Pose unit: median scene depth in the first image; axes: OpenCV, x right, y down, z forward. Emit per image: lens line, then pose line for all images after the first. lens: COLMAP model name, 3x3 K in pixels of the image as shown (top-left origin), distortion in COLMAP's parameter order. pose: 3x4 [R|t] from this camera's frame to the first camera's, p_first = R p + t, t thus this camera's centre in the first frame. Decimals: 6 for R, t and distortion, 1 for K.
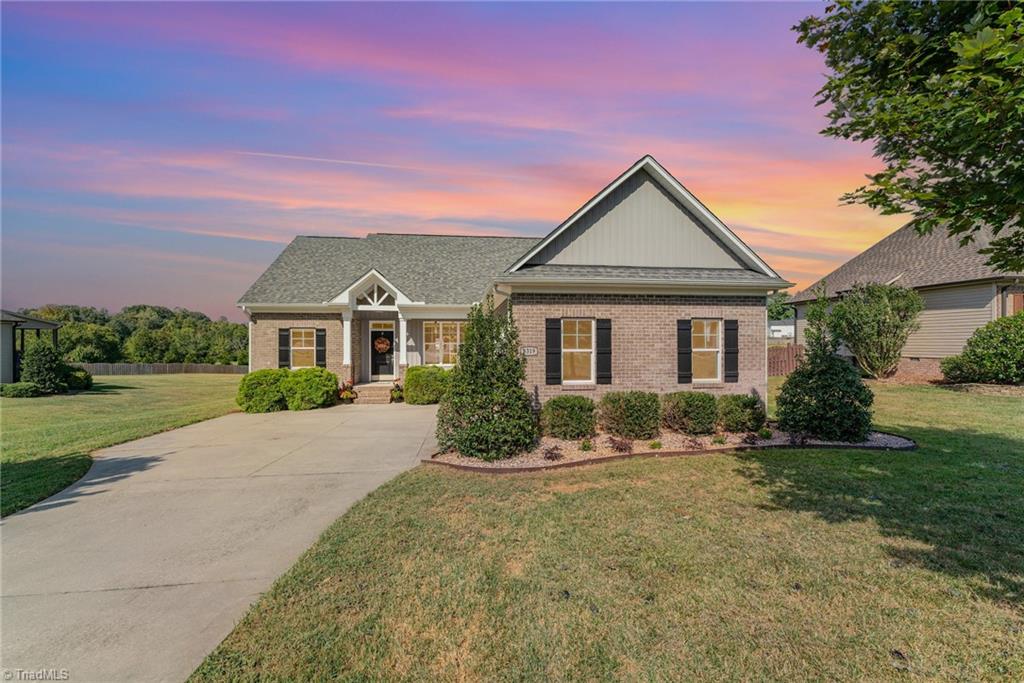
lens RADIAL K [[416.5, 0, 525.7], [0, 416.5, 352.1], [0, 0, 1]] dist [0.000112, -0.000863]
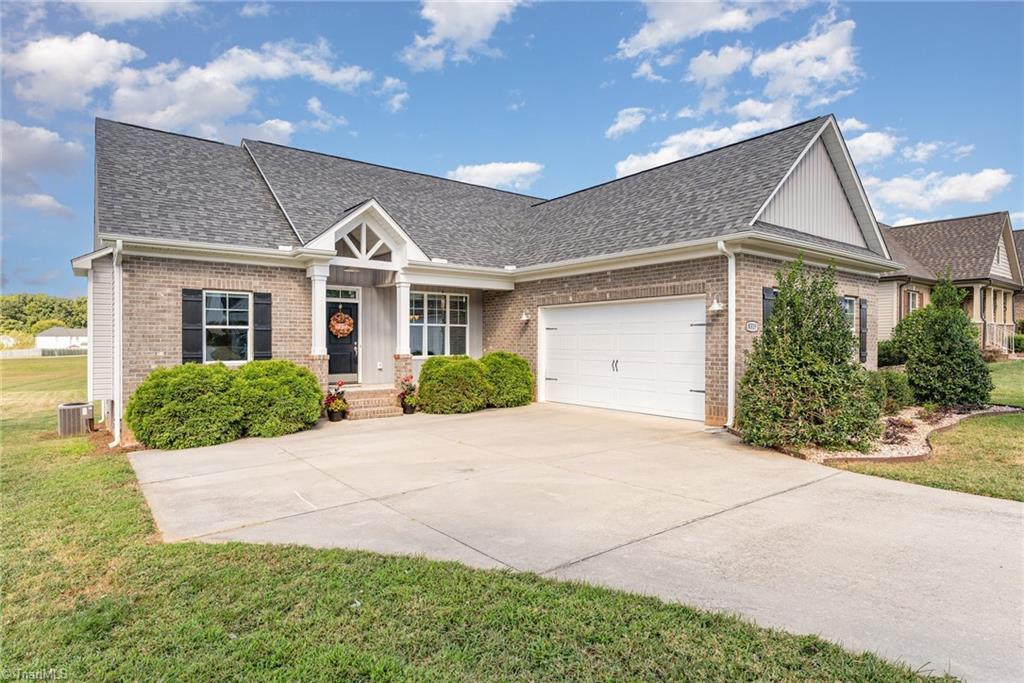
lens RADIAL K [[544.9, 0, 518.2], [0, 544.9, 342.6], [0, 0, 1]] dist [-0.003718, -0.000415]
pose [[0.870324, 0.001446, 0.492477, -0.583318], [0.006911, 0.999861, -0.015149, 0.026119], [-0.492430, 0.016588, 0.870194, 0.190988]]
